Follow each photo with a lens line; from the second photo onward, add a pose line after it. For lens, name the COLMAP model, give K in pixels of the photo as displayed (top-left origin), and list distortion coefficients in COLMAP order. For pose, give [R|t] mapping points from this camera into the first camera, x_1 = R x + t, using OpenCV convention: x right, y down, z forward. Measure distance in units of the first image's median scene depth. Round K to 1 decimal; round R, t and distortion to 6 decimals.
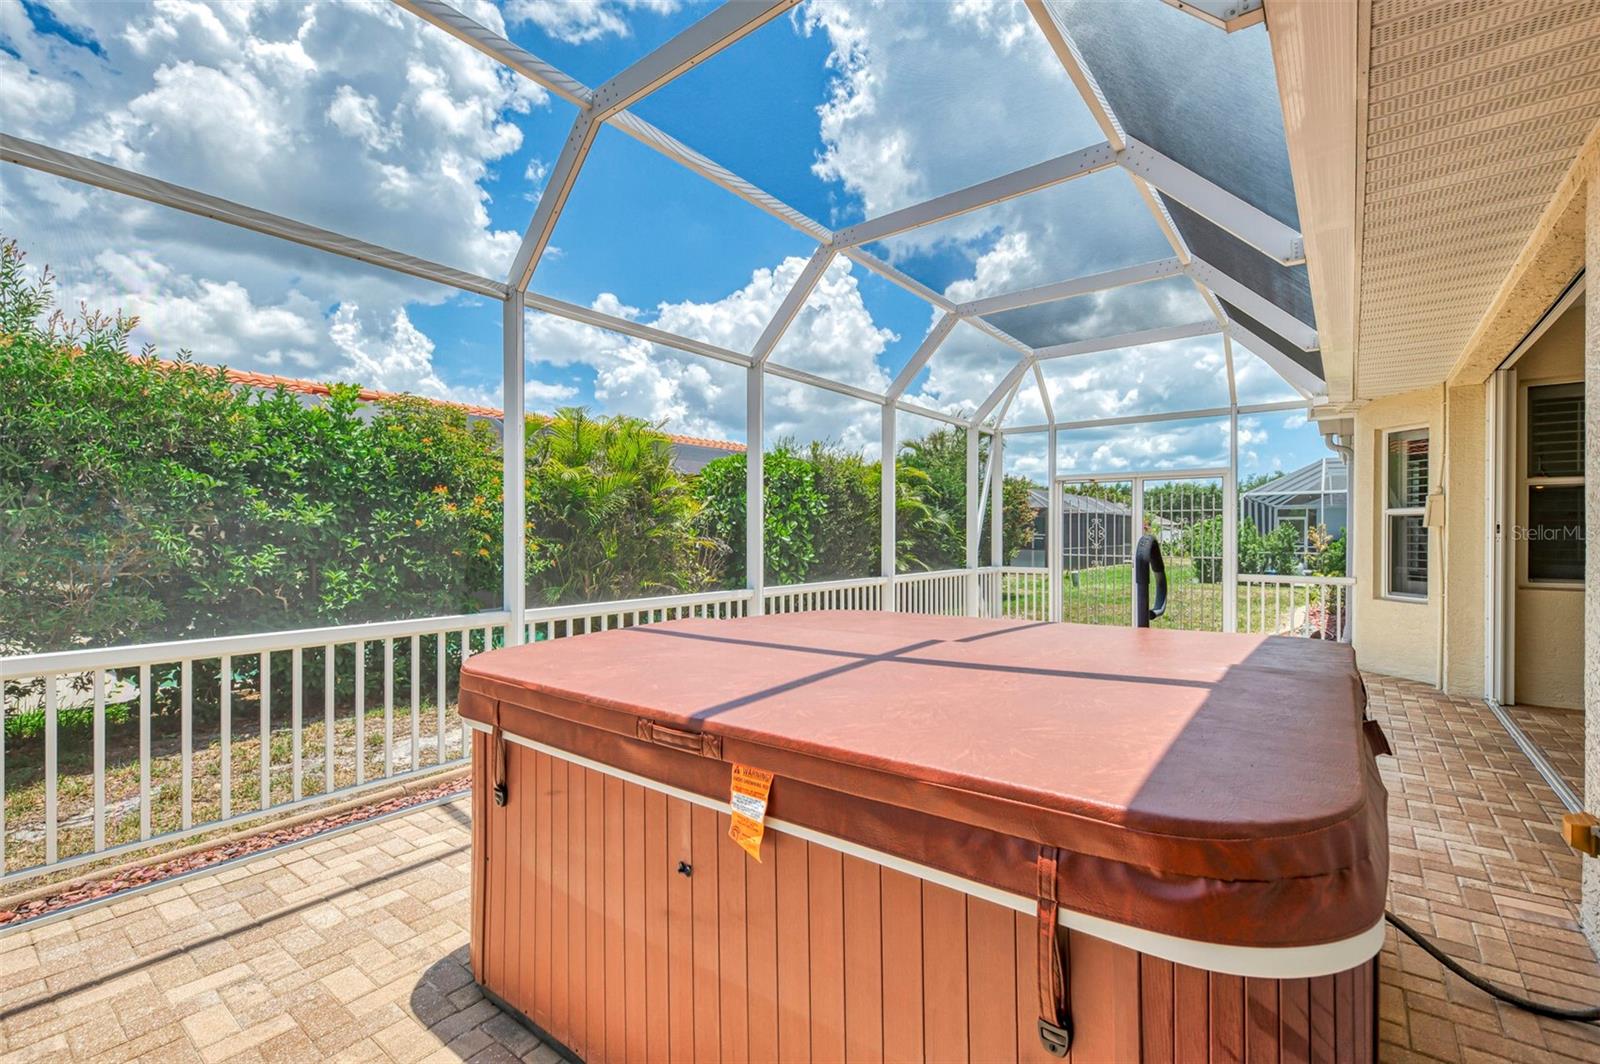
lens RADIAL K [[691.3, 0, 800.4], [0, 691.3, 537.9], [0, 0, 1]] dist [0.017706, -0.008886]
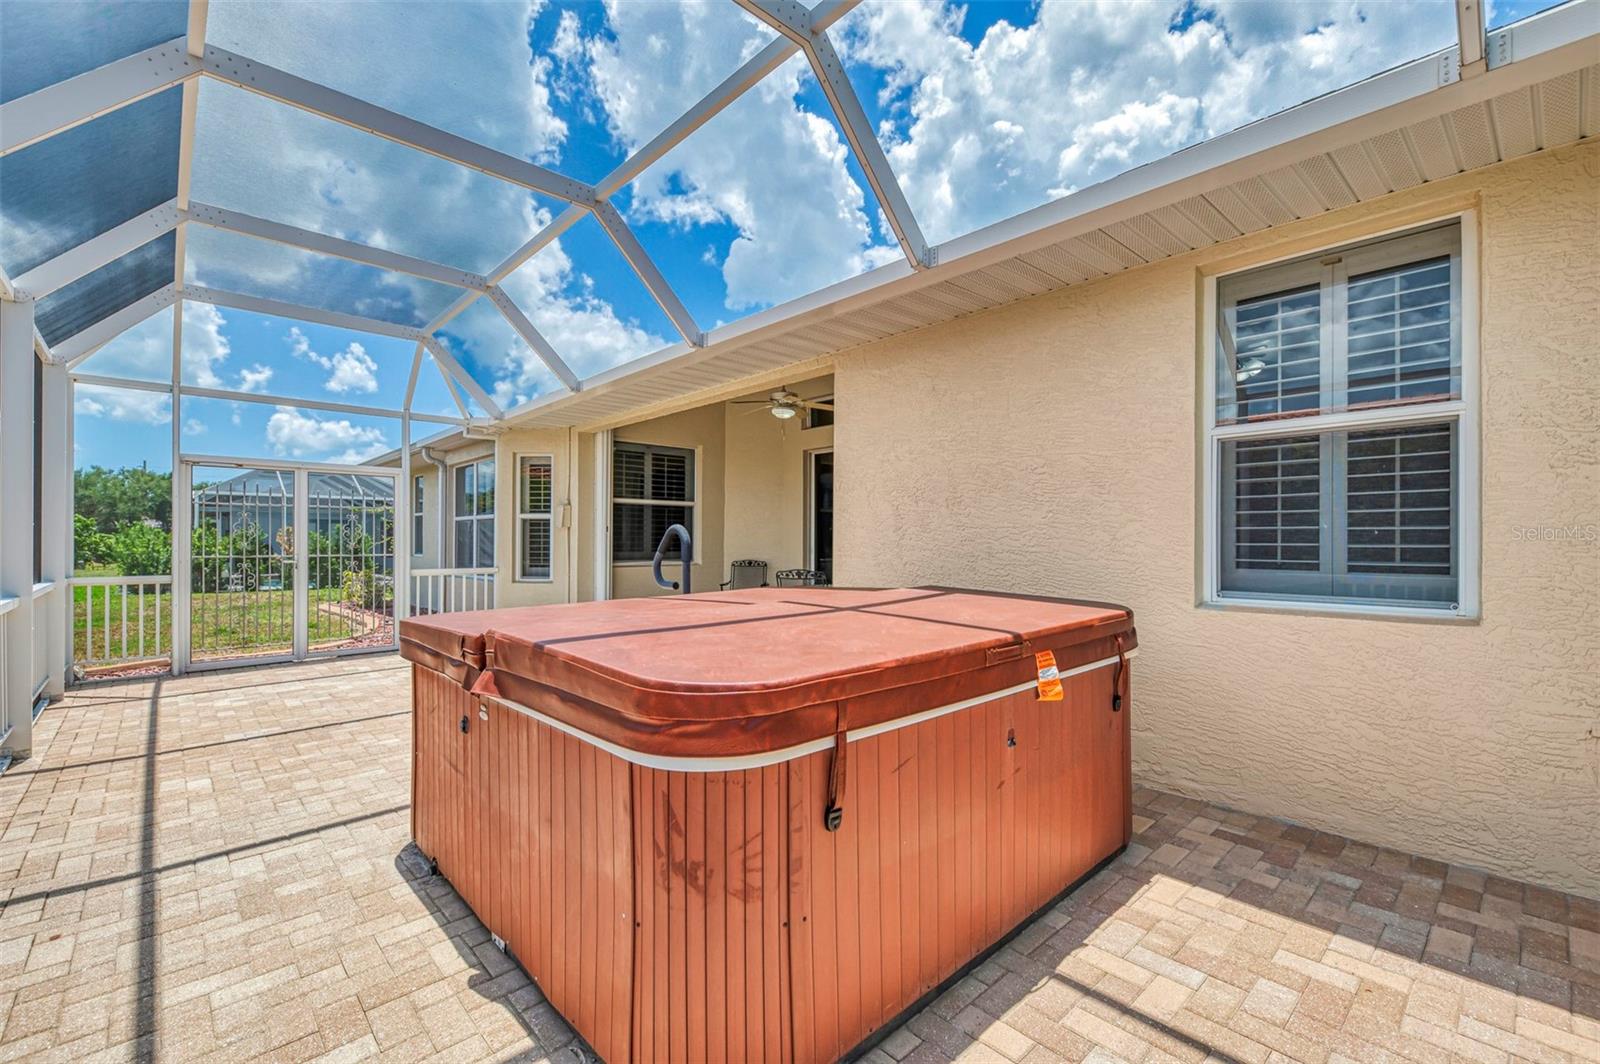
lens RADIAL K [[691.3, 0, 800.4], [0, 691.3, 537.9], [0, 0, 1]] dist [0.017706, -0.008886]
pose [[0.156335, 0.009096, 0.987662, -0.402628], [-0.000368, 0.999958, -0.009151, 0.017060], [-0.987704, 0.001067, 0.156331, 0.294829]]
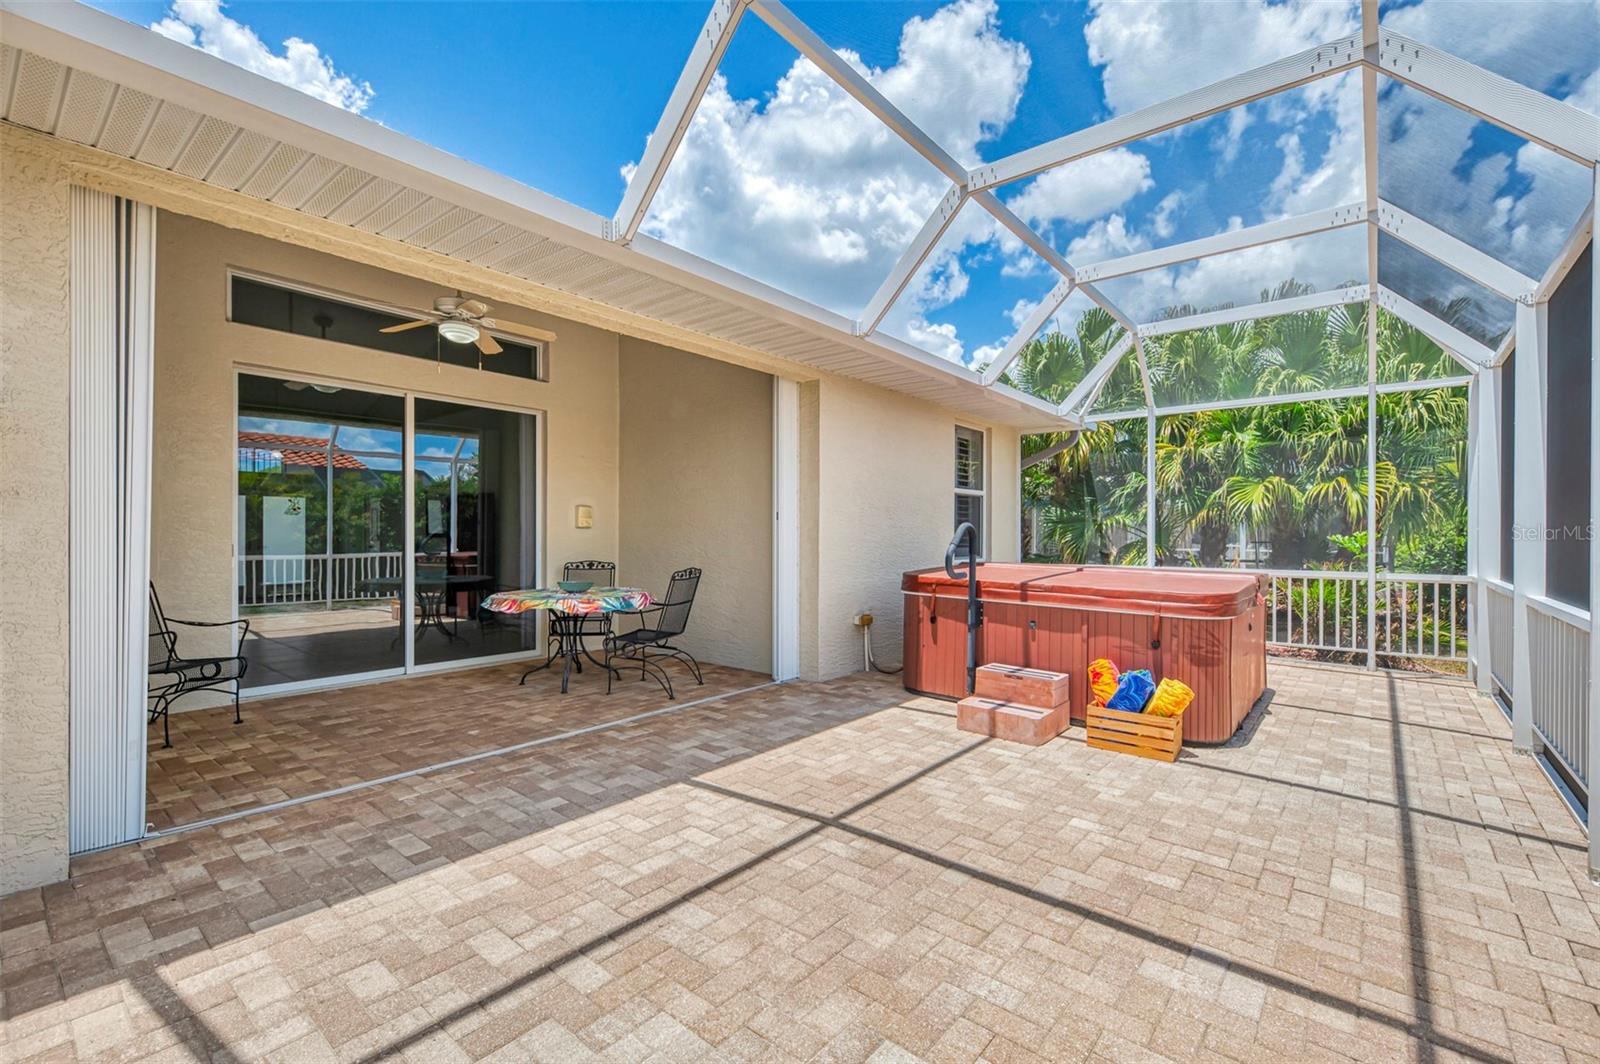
lens RADIAL K [[691.3, 0, 800.4], [0, 691.3, 537.9], [0, 0, 1]] dist [0.017706, -0.008886]
pose [[-0.999724, -0.003092, 0.023305, 0.402412], [-0.002866, 0.999949, 0.009734, 0.009042], [-0.023334, 0.009665, -0.999681, 1.291393]]
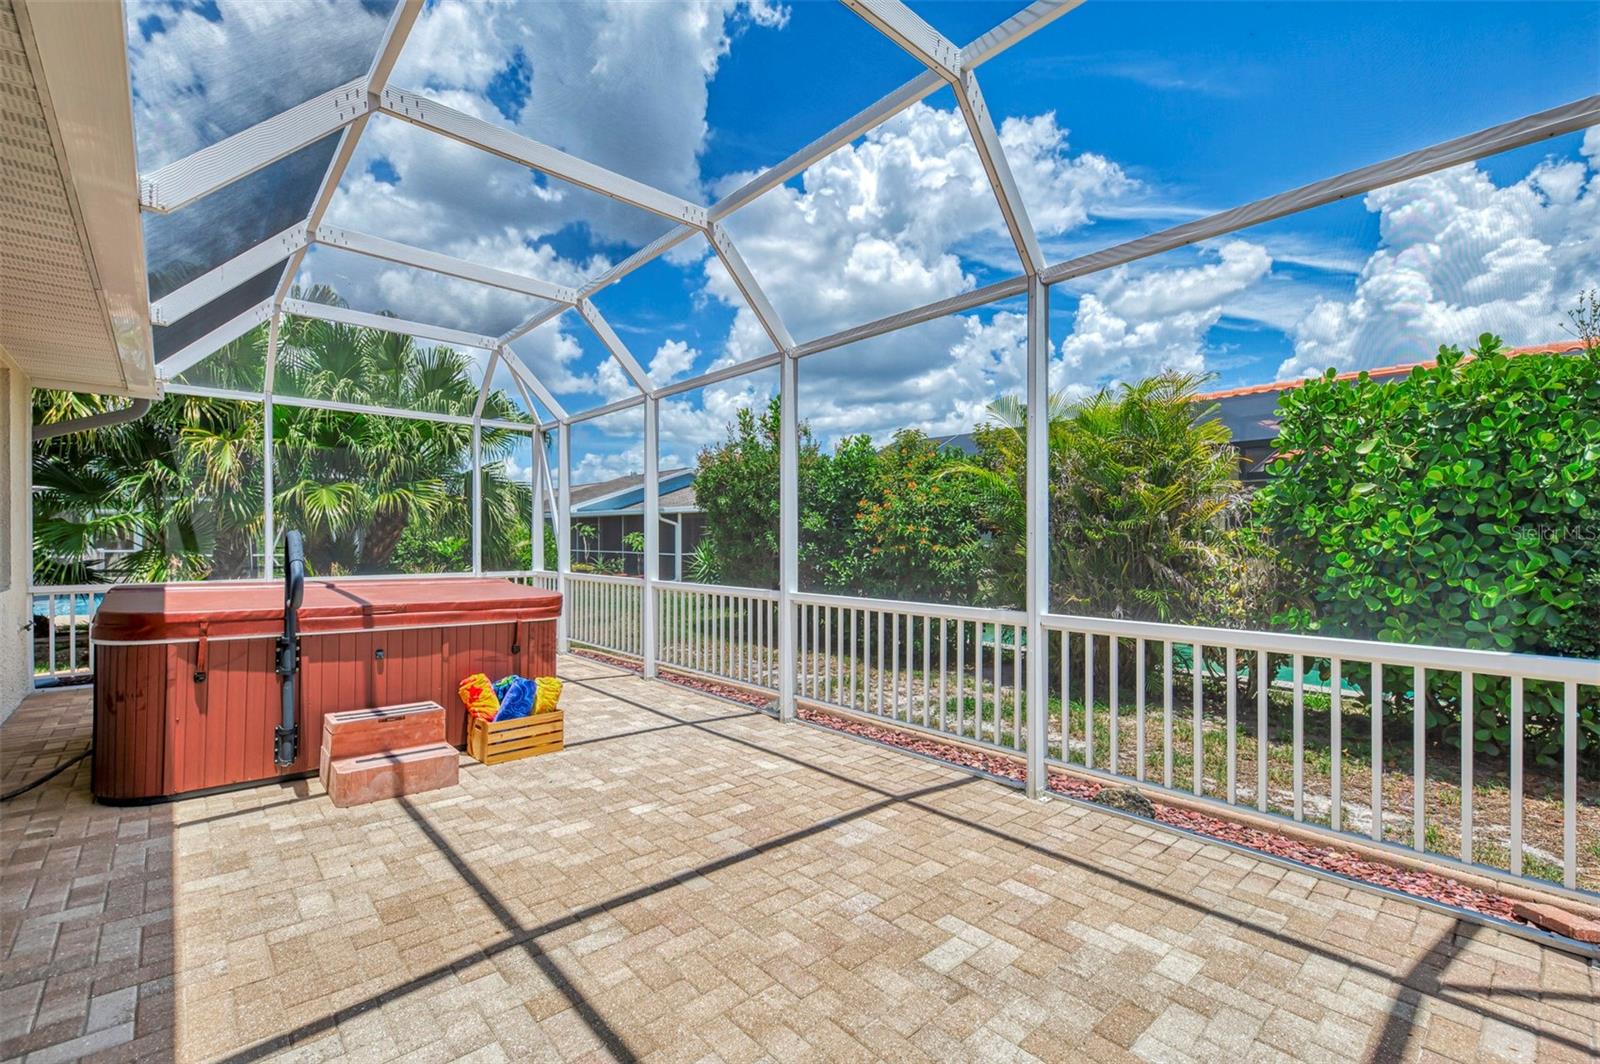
lens RADIAL K [[691.3, 0, 800.4], [0, 691.3, 537.9], [0, 0, 1]] dist [0.017706, -0.008886]
pose [[-0.161526, -0.002139, -0.986866, 0.726863], [-0.008384, 0.999965, -0.000796, 0.002017], [0.986833, 0.008145, -0.161538, 1.010804]]
